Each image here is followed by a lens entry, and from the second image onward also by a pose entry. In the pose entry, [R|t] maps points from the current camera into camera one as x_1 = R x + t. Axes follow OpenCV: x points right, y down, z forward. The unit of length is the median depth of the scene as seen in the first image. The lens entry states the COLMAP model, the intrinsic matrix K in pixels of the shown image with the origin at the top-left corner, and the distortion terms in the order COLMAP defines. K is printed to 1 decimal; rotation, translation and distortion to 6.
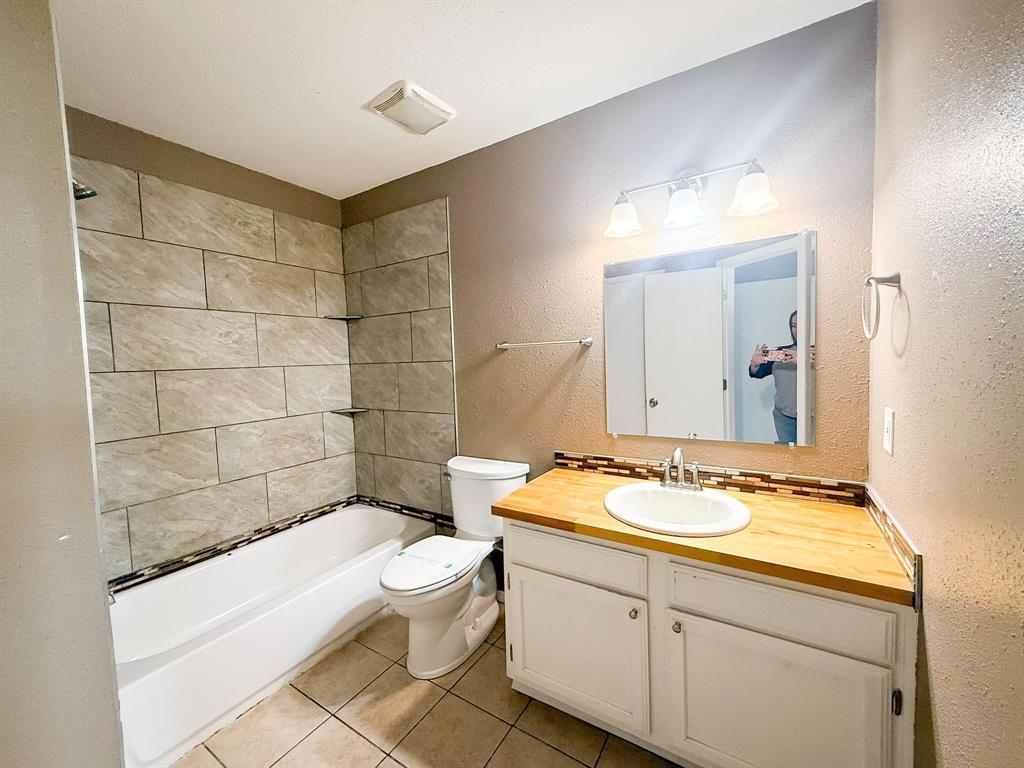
lens RADIAL K [[407.4, 0, 513.0], [0, 407.4, 381.3], [0, 0, 1]] dist [-0.002423, 0.000452]
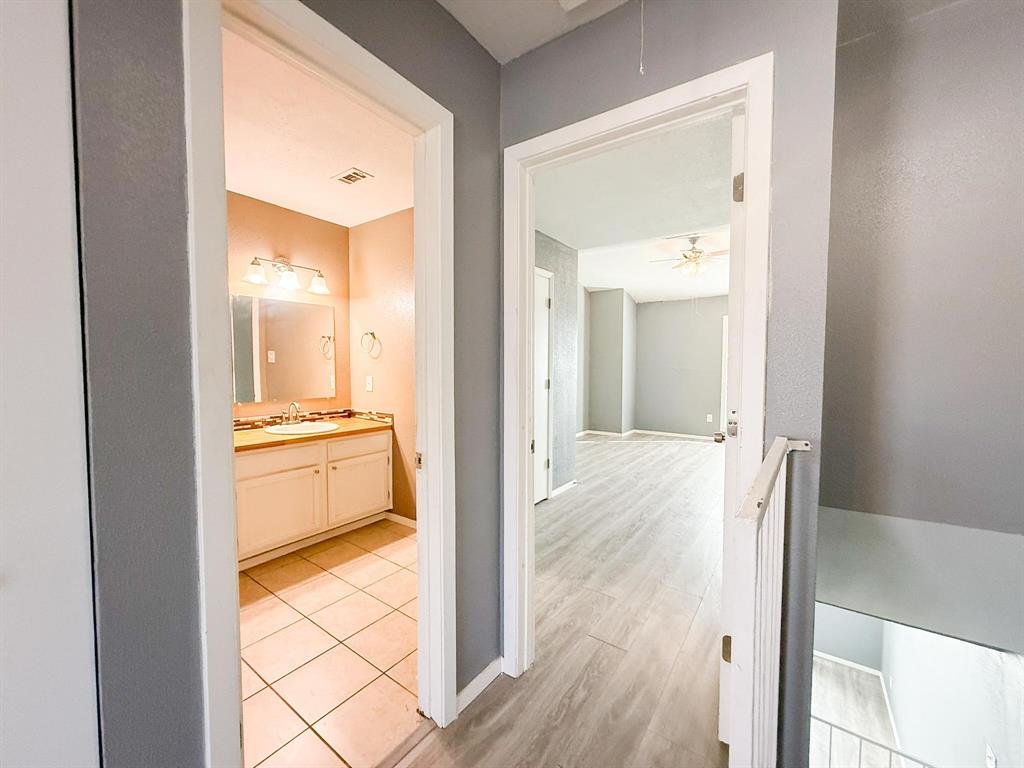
lens RADIAL K [[407.4, 0, 512.9], [0, 407.4, 380.2], [0, 0, 1]] dist [-0.002423, 0.000452]
pose [[0.062215, -0.015476, 0.997943, -1.480843], [0.036201, 0.999257, 0.013239, 0.065984], [-0.997406, 0.035303, 0.062729, -0.178420]]
